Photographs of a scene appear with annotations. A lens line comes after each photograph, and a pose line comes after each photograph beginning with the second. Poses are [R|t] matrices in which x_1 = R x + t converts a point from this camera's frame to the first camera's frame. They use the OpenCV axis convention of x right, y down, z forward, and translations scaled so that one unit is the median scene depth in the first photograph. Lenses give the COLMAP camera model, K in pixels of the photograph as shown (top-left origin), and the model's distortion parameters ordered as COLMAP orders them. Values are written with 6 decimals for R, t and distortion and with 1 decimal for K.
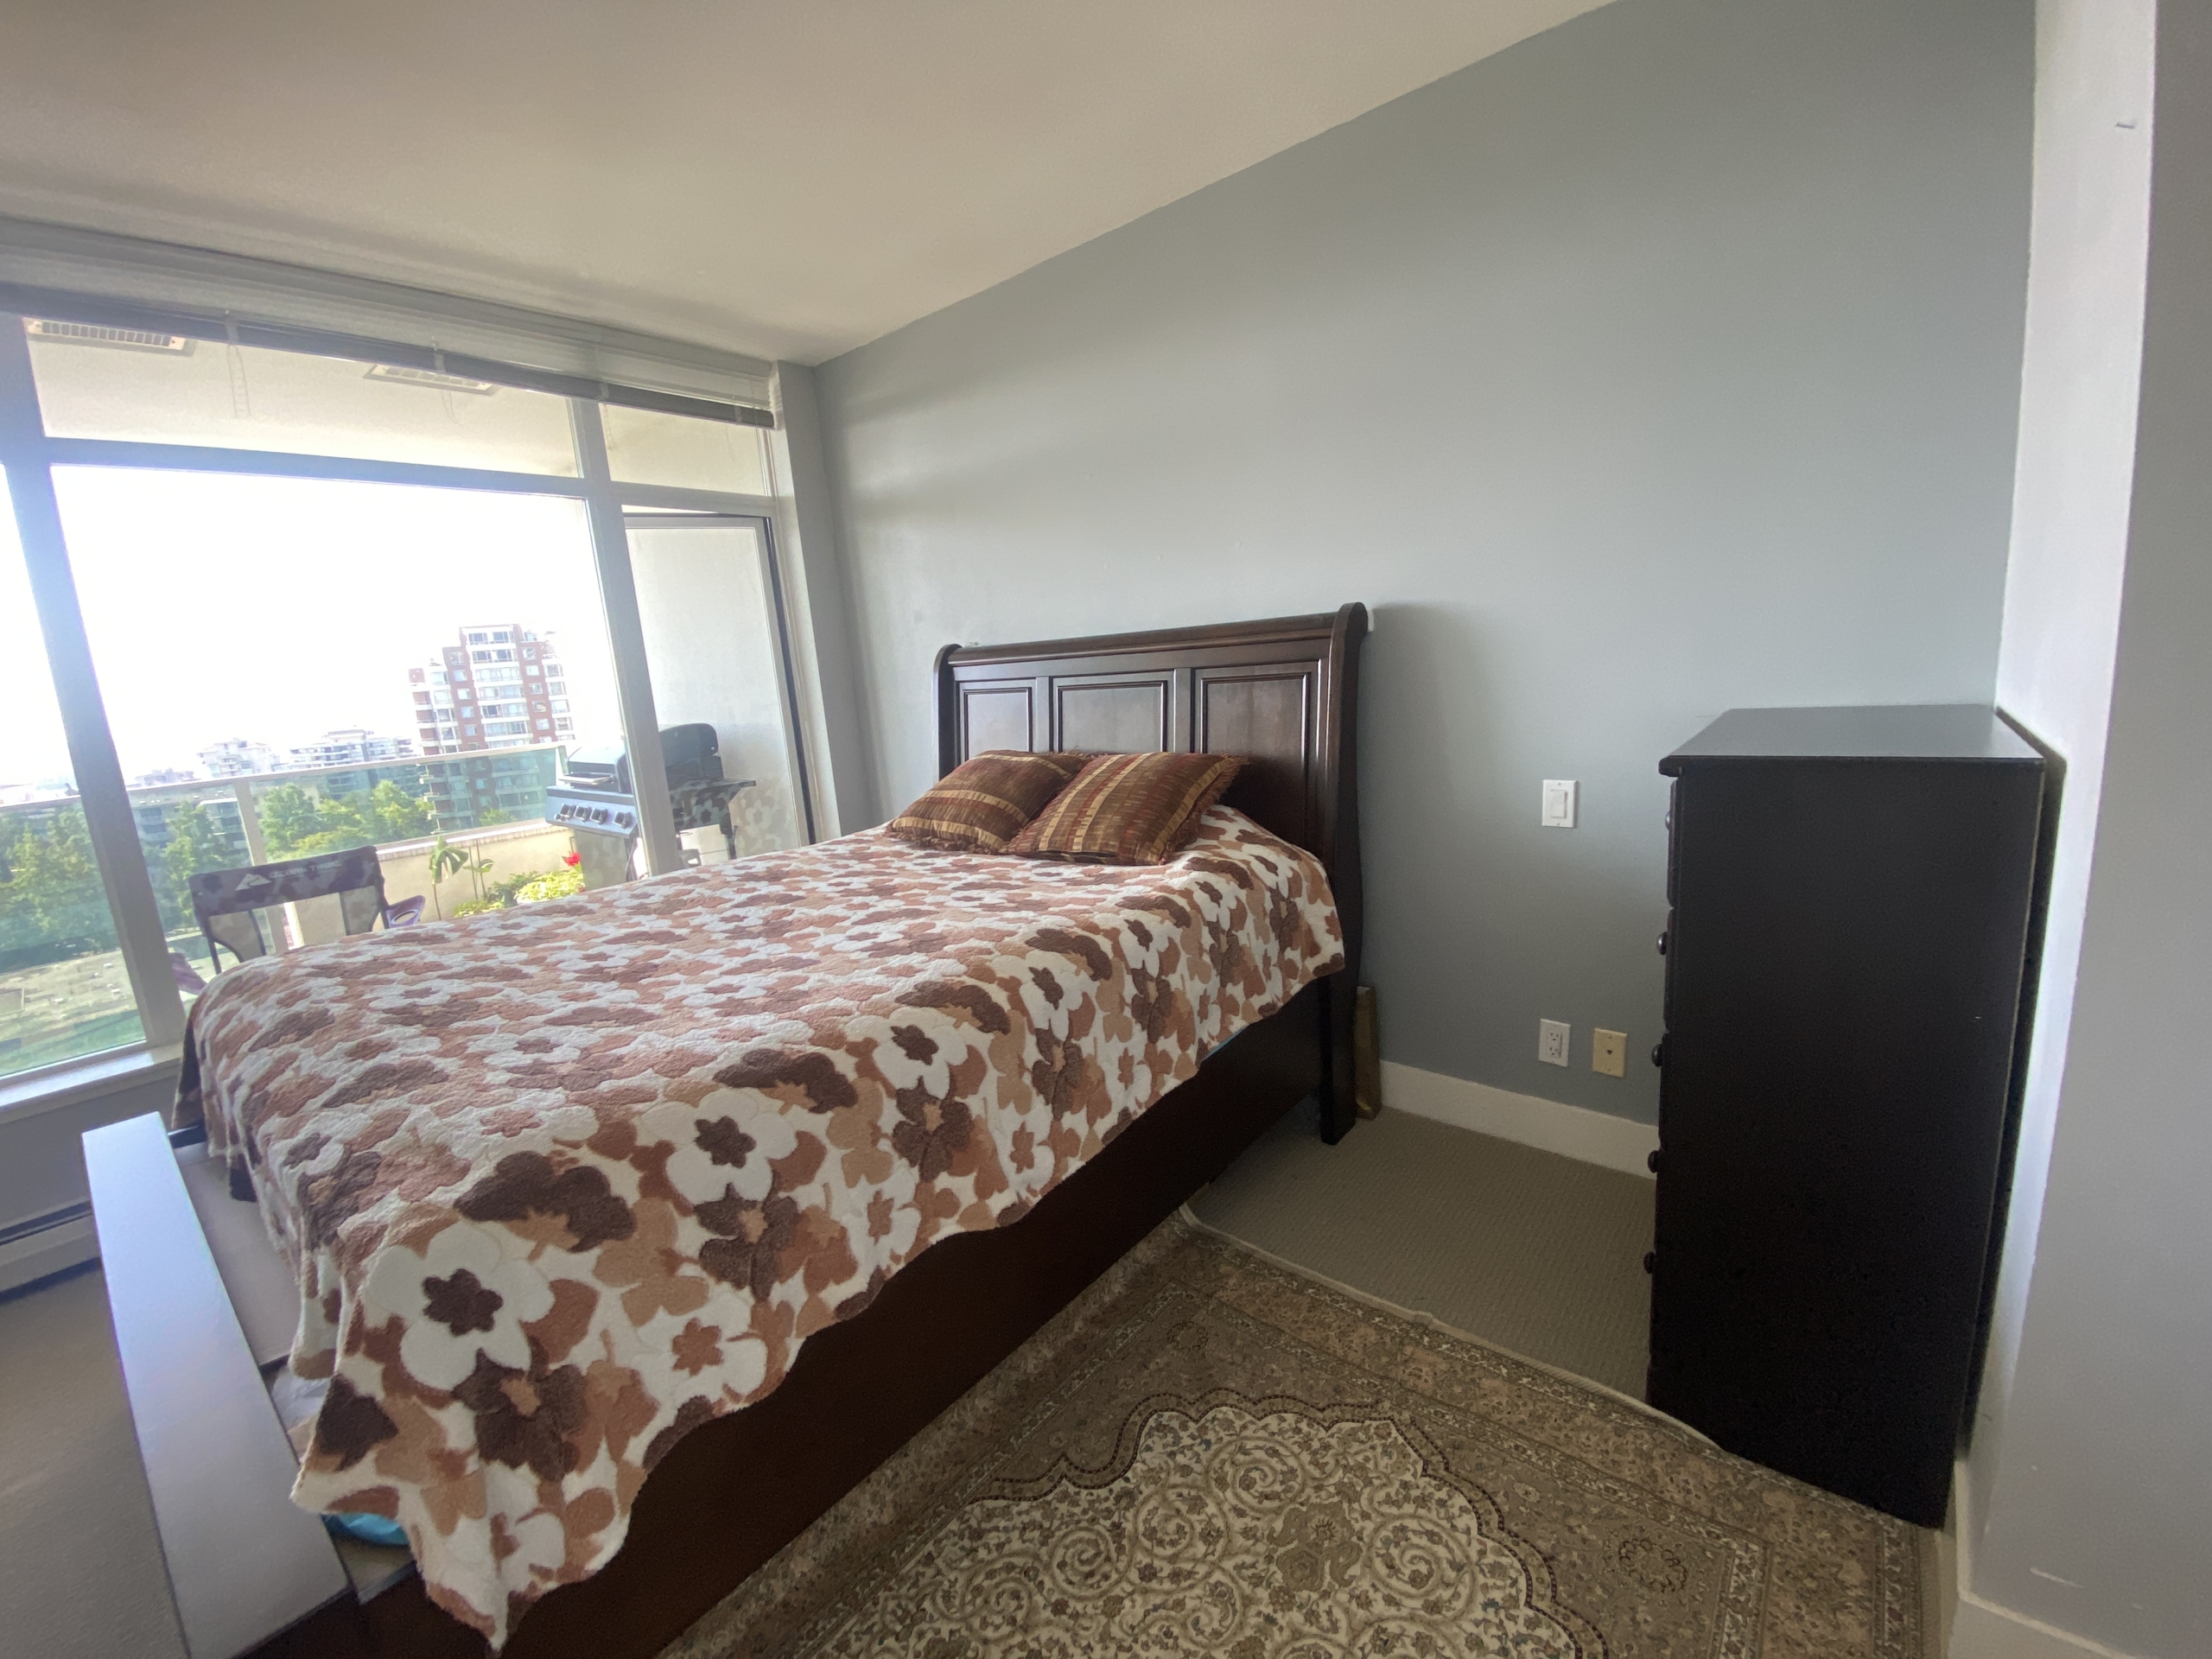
lens RADIAL K [[896.6, 0, 1109.9], [0, 896.6, 832.9], [0, 0, 1]] dist [0.043000, -0.029067]
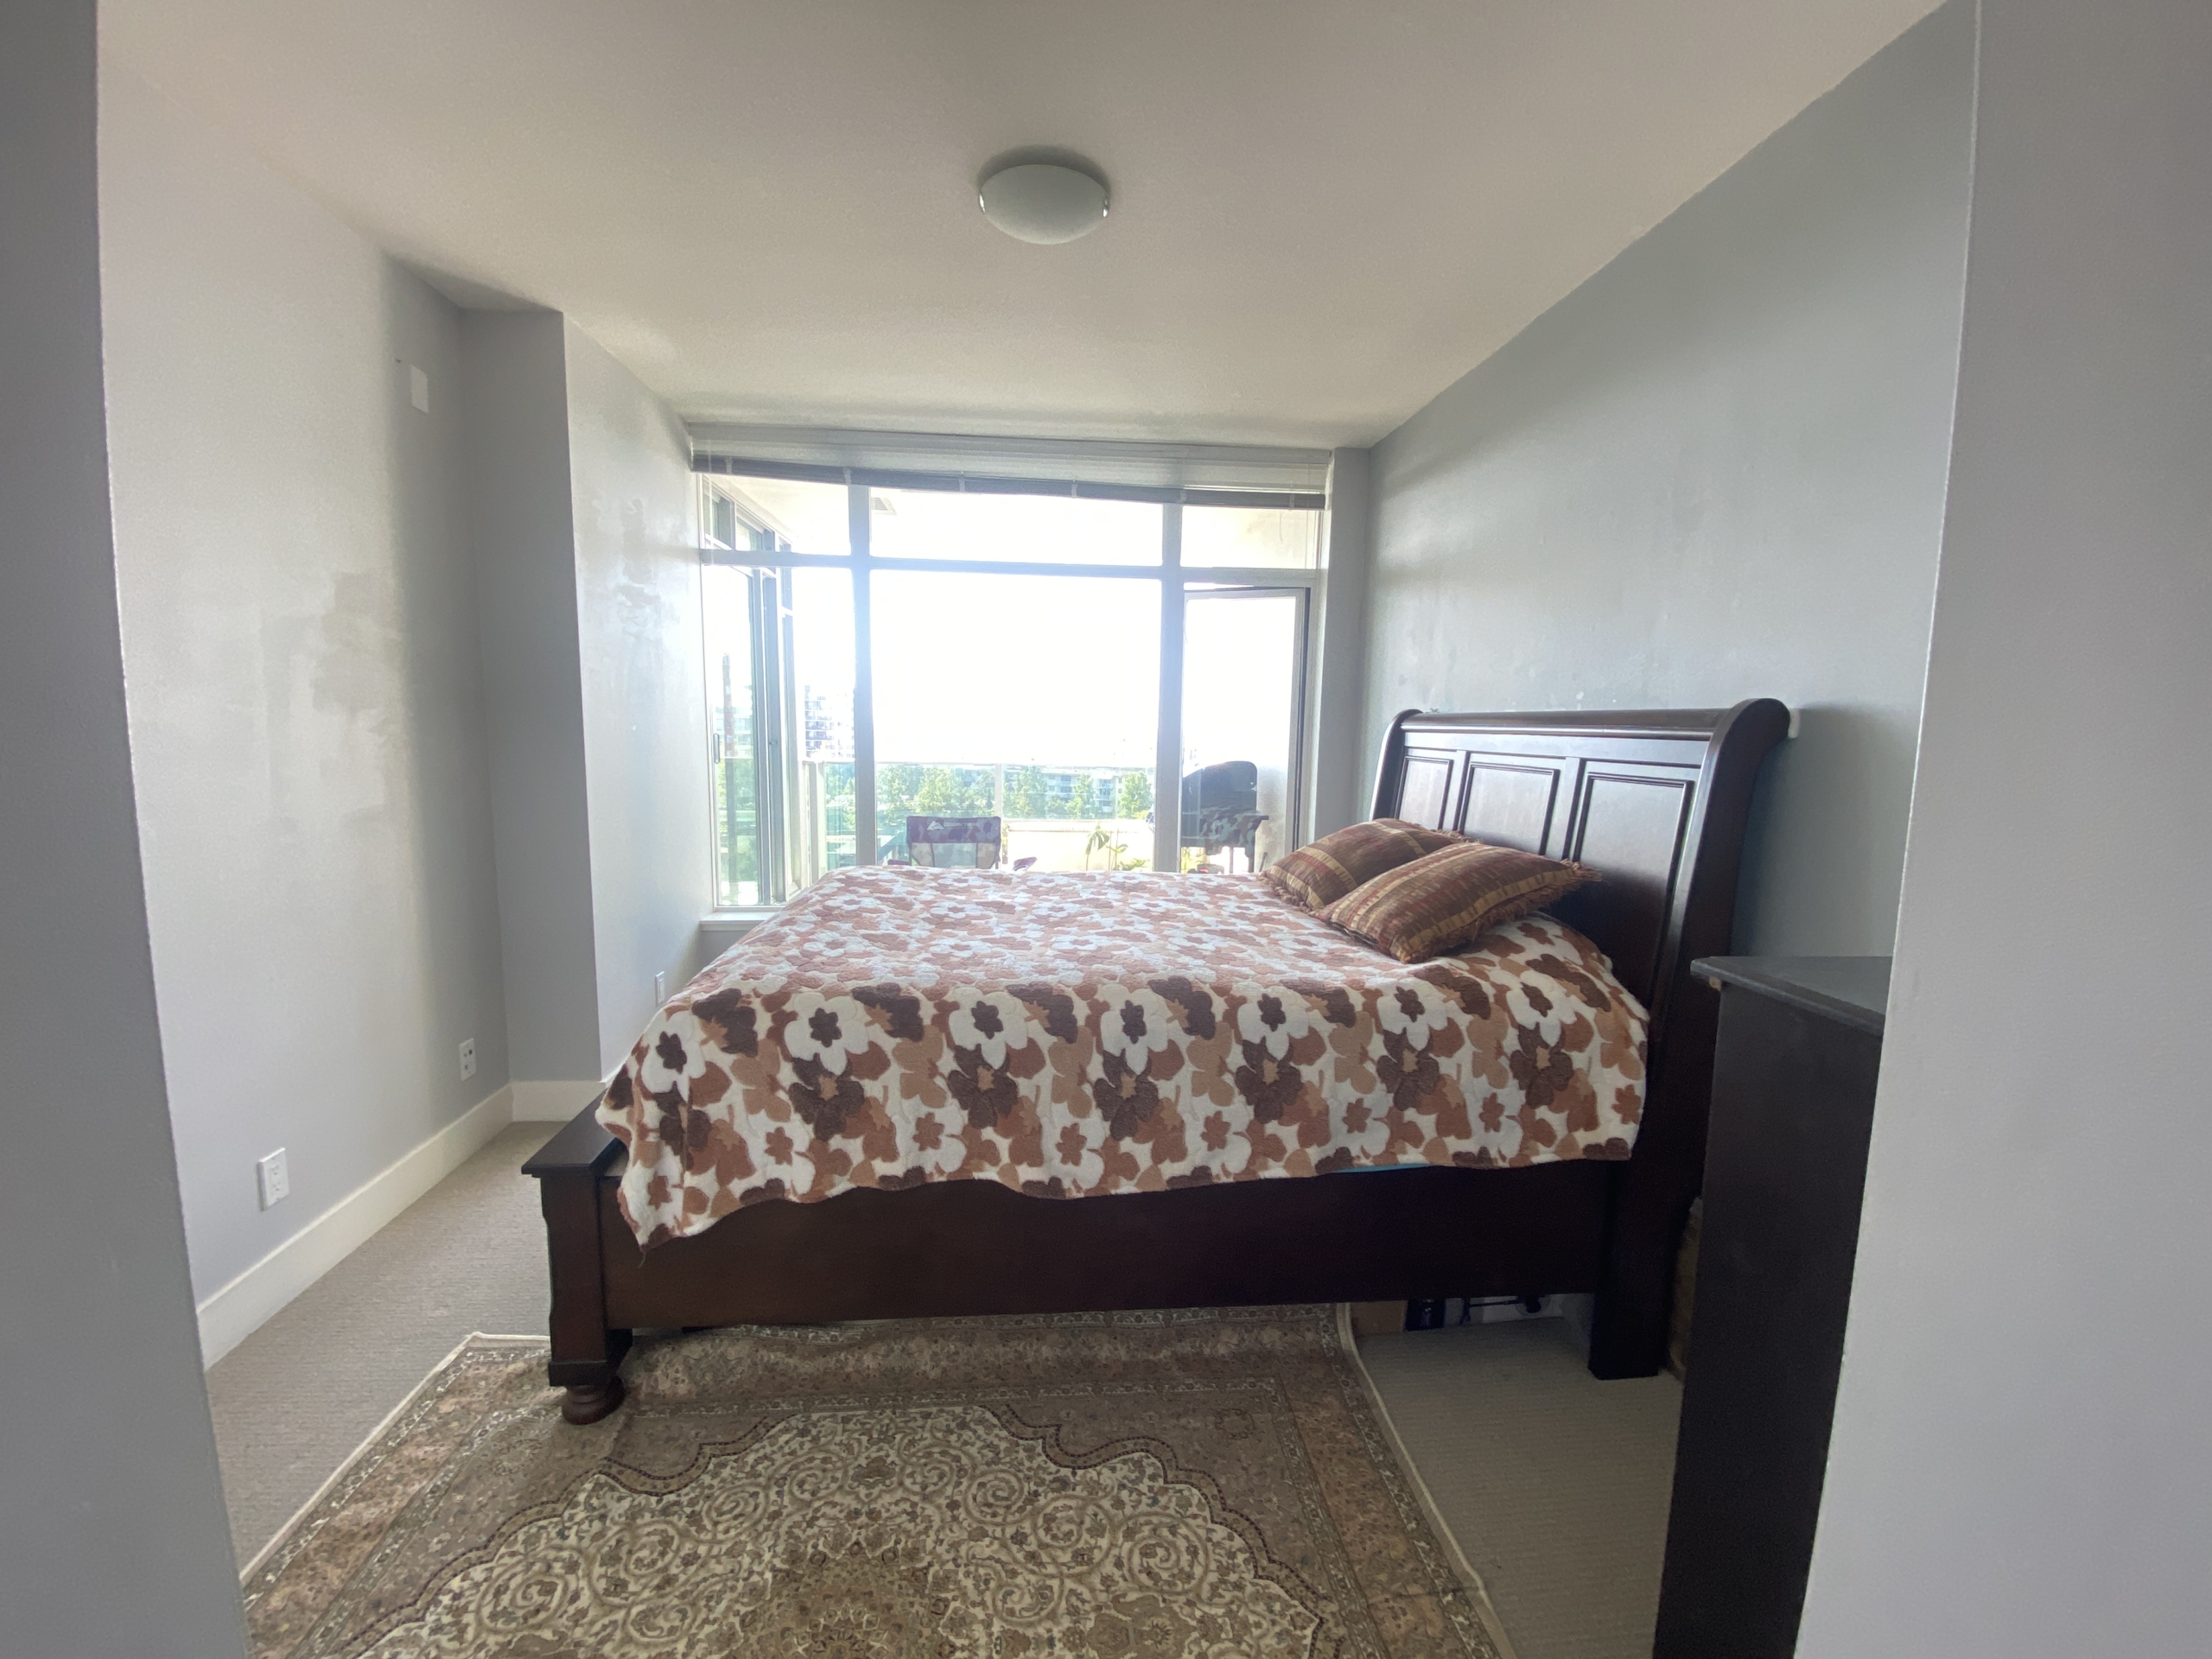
lens RADIAL K [[896.6, 0, 1109.9], [0, 896.6, 832.9], [0, 0, 1]] dist [0.043000, -0.029067]
pose [[0.707730, 0.172709, -0.685047, 0.700386], [-0.204647, 0.978203, 0.035194, -0.102653], [0.676193, 0.115285, 0.727648, 0.140629]]
